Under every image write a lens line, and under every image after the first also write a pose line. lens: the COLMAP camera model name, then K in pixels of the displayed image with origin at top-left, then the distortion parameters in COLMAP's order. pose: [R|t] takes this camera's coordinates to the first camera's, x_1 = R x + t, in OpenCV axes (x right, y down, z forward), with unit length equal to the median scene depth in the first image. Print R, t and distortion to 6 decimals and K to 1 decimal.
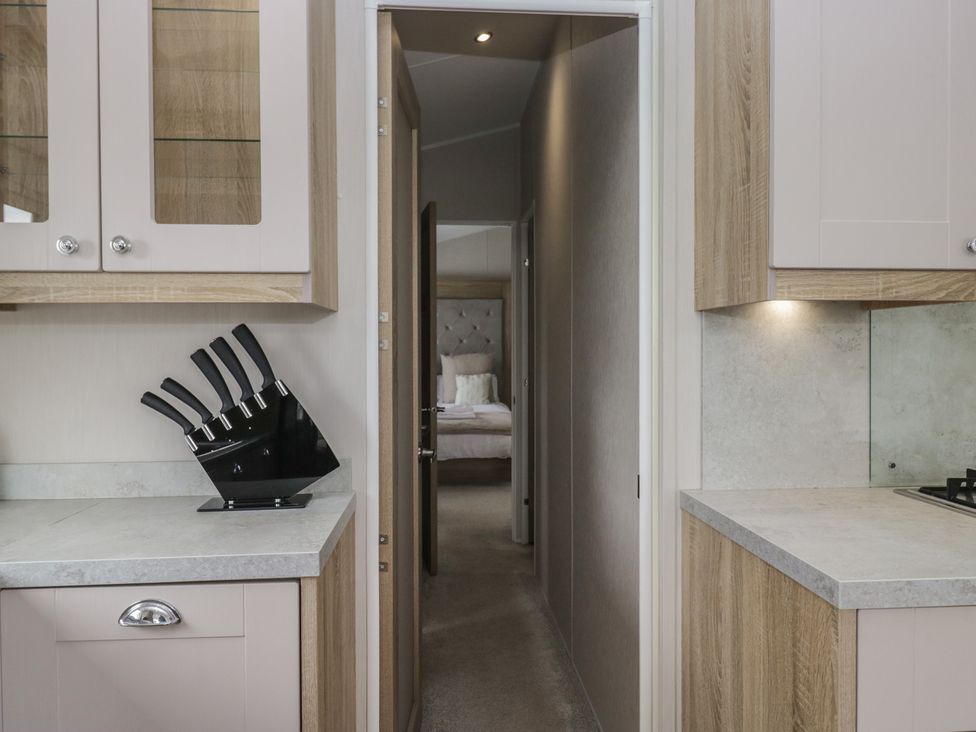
lens RADIAL K [[654.5, 0, 488.6], [0, 654.5, 361.2], [0, 0, 1]] dist [0.007564, 0.002540]
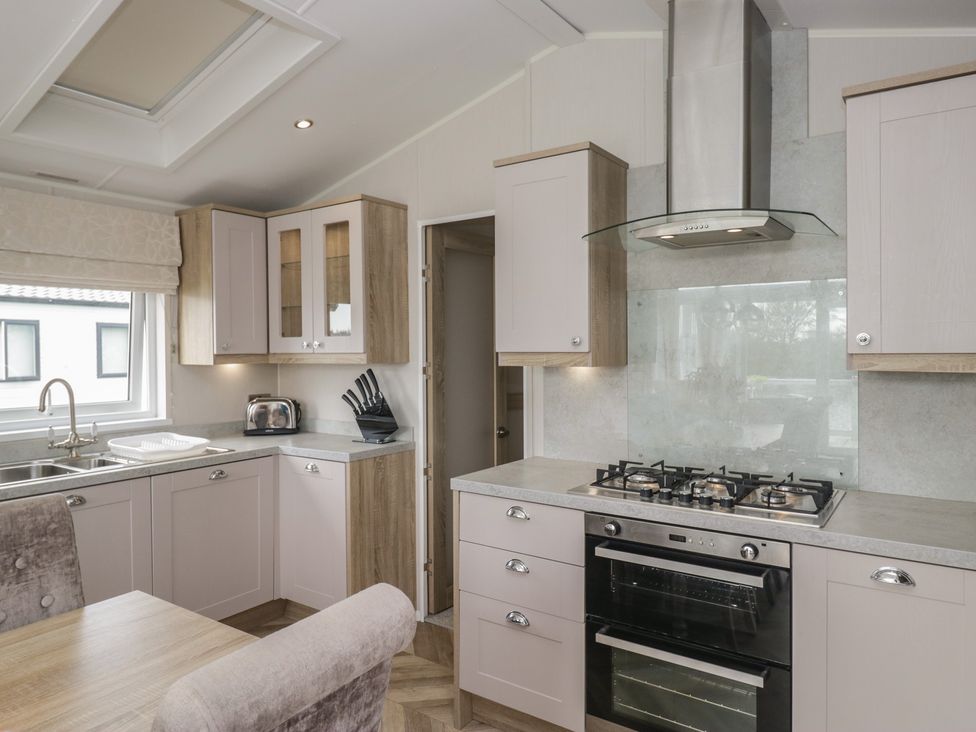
lens RADIAL K [[654.5, 0, 487.6], [0, 654.5, 358.1], [0, 0, 1]] dist [0.007564, 0.002540]
pose [[0.776768, 0.008472, -0.629730, 1.430374], [-0.006901, 0.999964, 0.004941, -0.103948], [0.629749, 0.000508, 0.776799, -0.601090]]
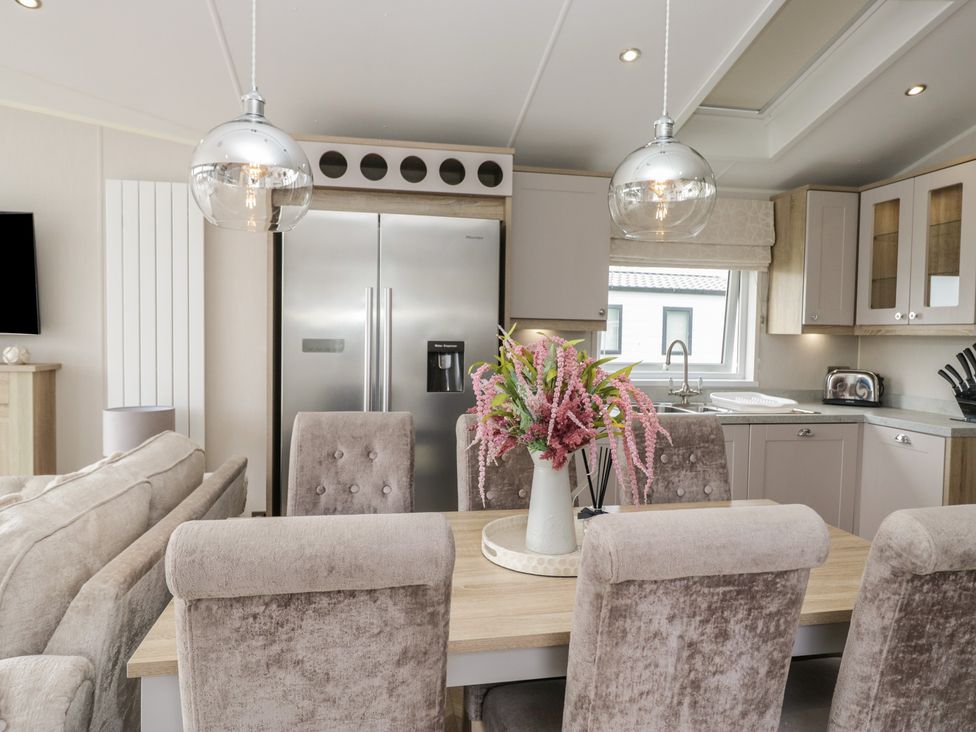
lens RADIAL K [[654.5, 0, 492.9], [0, 654.5, 358.8], [0, 0, 1]] dist [0.007564, 0.002540]
pose [[0.120454, 0.046937, -0.991609, 1.579333], [-0.036908, 0.998403, 0.042775, -0.033114], [0.992033, 0.031446, 0.121994, -0.885511]]
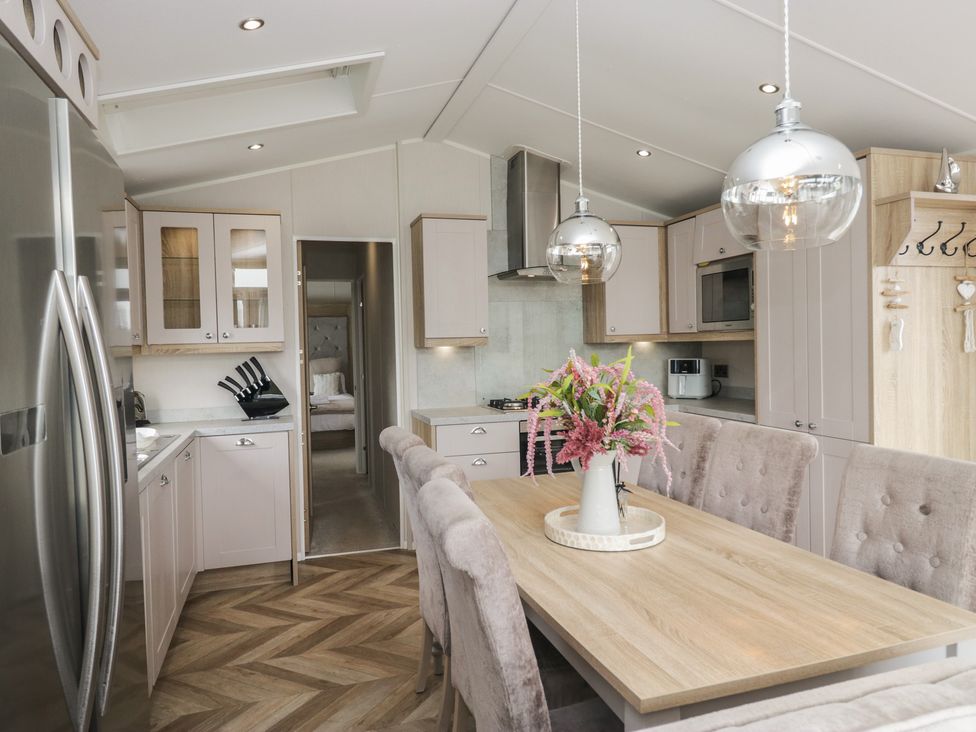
lens RADIAL K [[654.5, 0, 486.7], [0, 654.5, 358.8], [0, 0, 1]] dist [0.007564, 0.002540]
pose [[0.973955, -0.025891, 0.225259, -0.023128], [0.025917, 0.999660, 0.002842, -0.026654], [-0.225256, 0.003070, 0.974295, -1.904576]]
